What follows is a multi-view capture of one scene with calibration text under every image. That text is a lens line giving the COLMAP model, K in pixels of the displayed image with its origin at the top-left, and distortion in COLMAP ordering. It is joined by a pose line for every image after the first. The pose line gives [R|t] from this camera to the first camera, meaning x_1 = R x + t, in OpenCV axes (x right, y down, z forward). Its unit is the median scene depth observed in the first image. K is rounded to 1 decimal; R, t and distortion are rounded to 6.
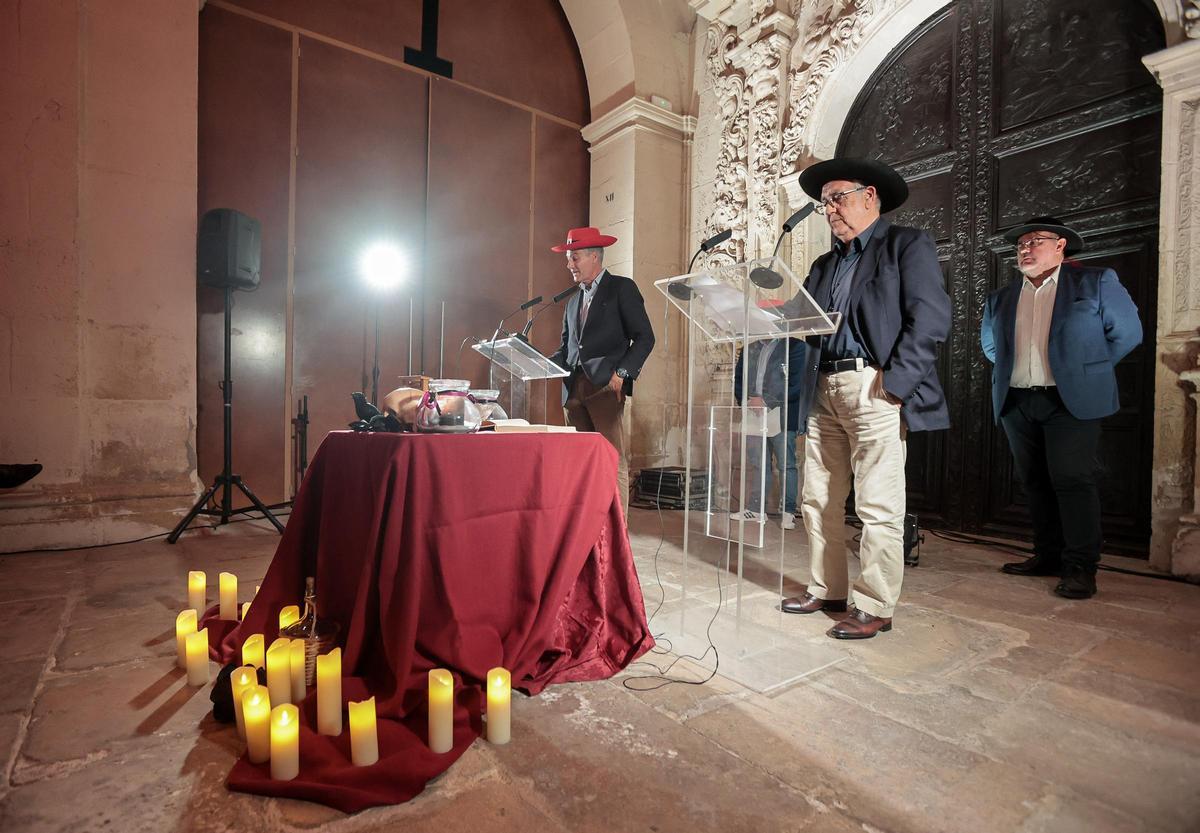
lens RADIAL K [[612.8, 0, 548.4], [0, 612.8, 420.7], [0, 0, 1]] dist [-0.028828, 0.013620]
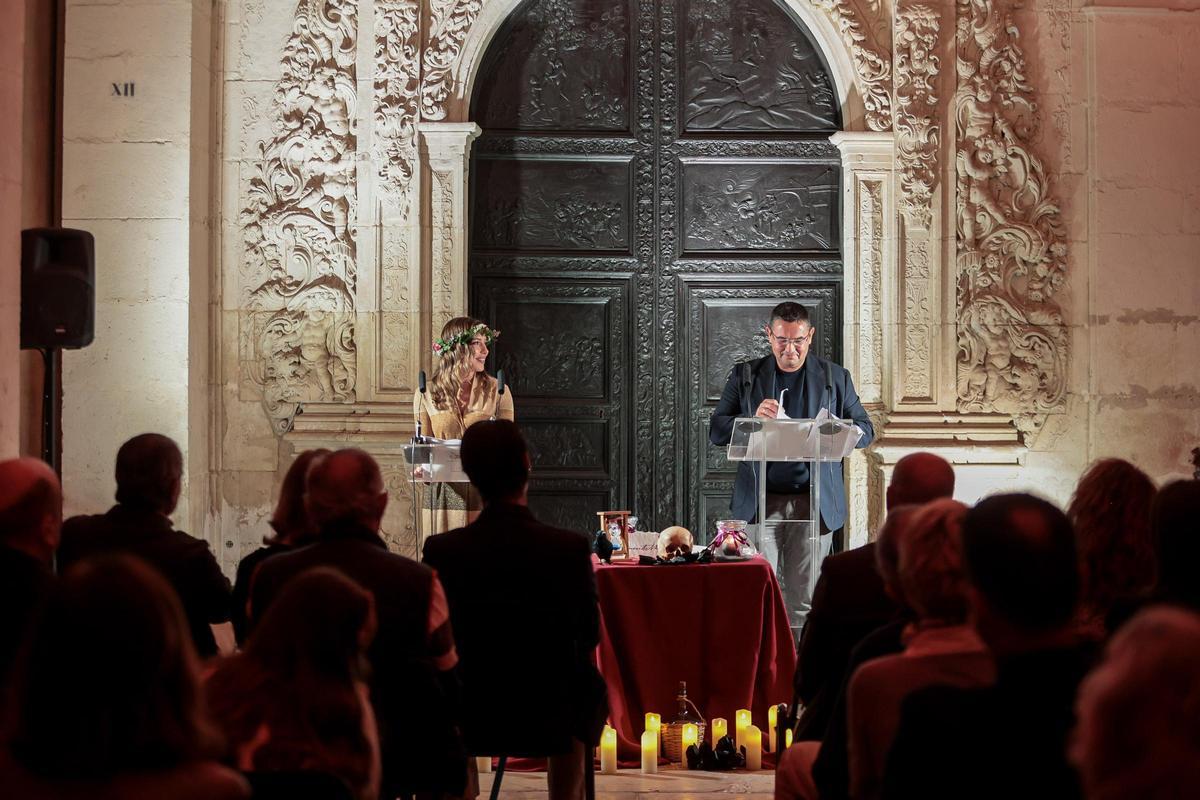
lens RADIAL K [[2692.4, 0, 600.2], [0, 2692.4, 402.3], [0, 0, 1]] dist [-0.287294, -0.147704]
pose [[0.557128, -0.033092, 0.829767, -1.874796], [0.020054, 0.999450, 0.026394, -0.172782], [-0.830184, 0.001935, 0.557486, -0.738618]]
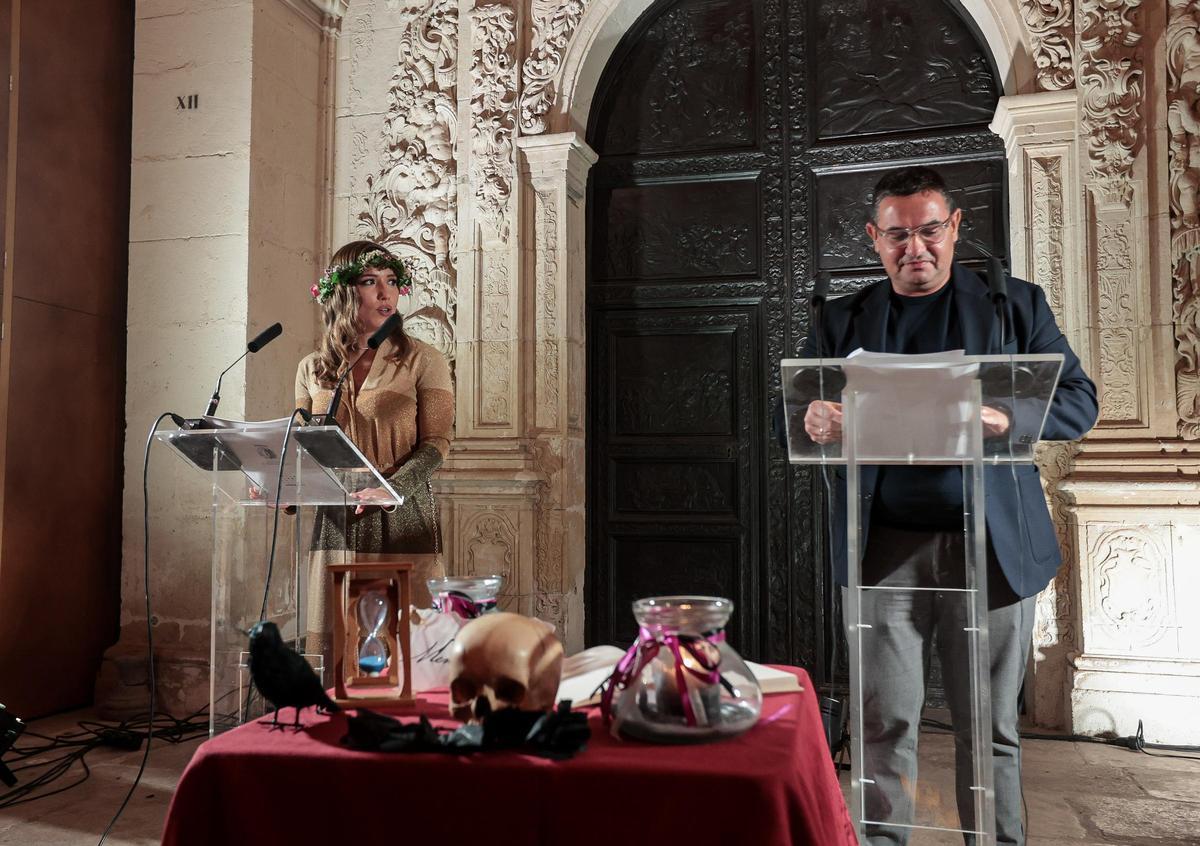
lens RADIAL K [[1077.8, 0, 568.3], [0, 1077.8, 420.6], [0, 0, 1]] dist [-0.017459, 0.094018]
pose [[0.771102, 0.023664, 0.636271, -0.251909], [0.023332, 0.997588, -0.065379, -0.048463], [-0.636284, 0.065260, 0.768690, 0.168960]]
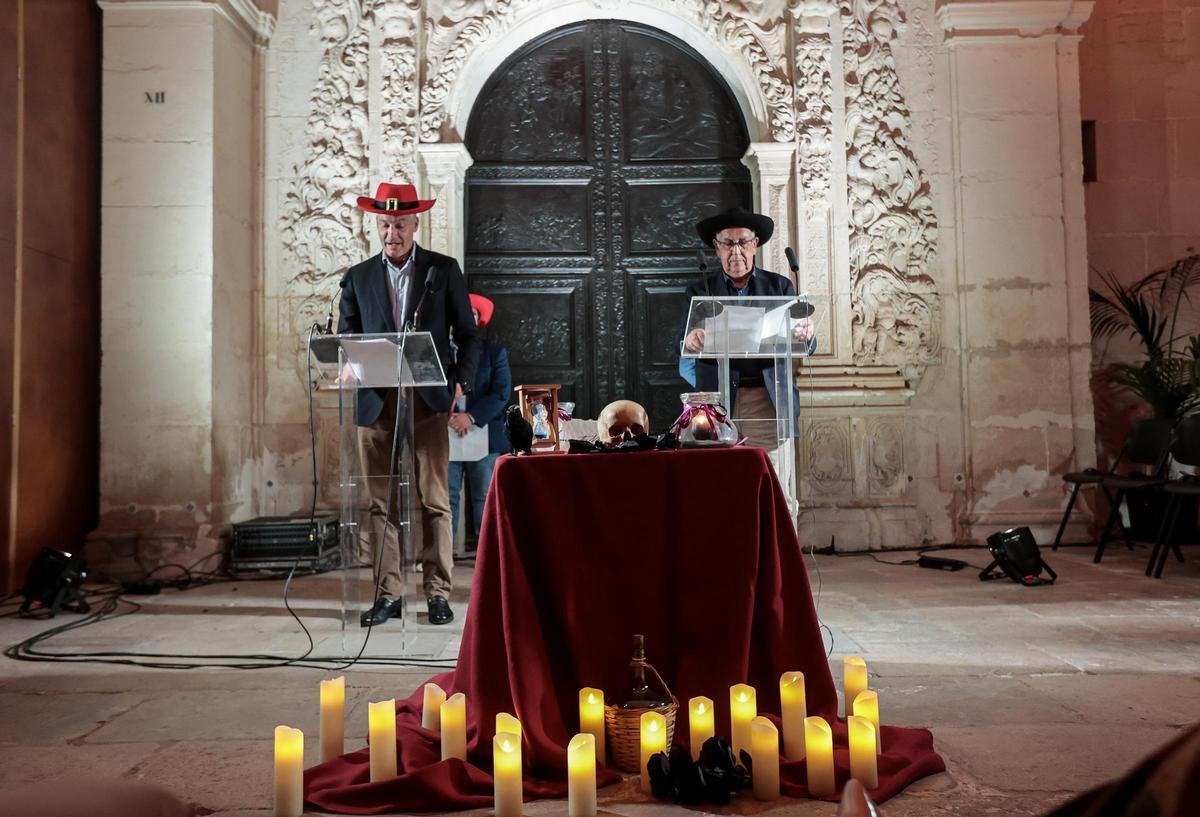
lens RADIAL K [[959.6, 0, 600.0], [0, 959.6, 392.2], [0, 0, 1]] dist [-0.038170, 0.117771]
pose [[0.560335, 0.015874, 0.828114, -0.535792], [0.039789, 0.998146, -0.046056, 0.000829], [-0.827310, 0.058757, 0.558665, 0.105789]]
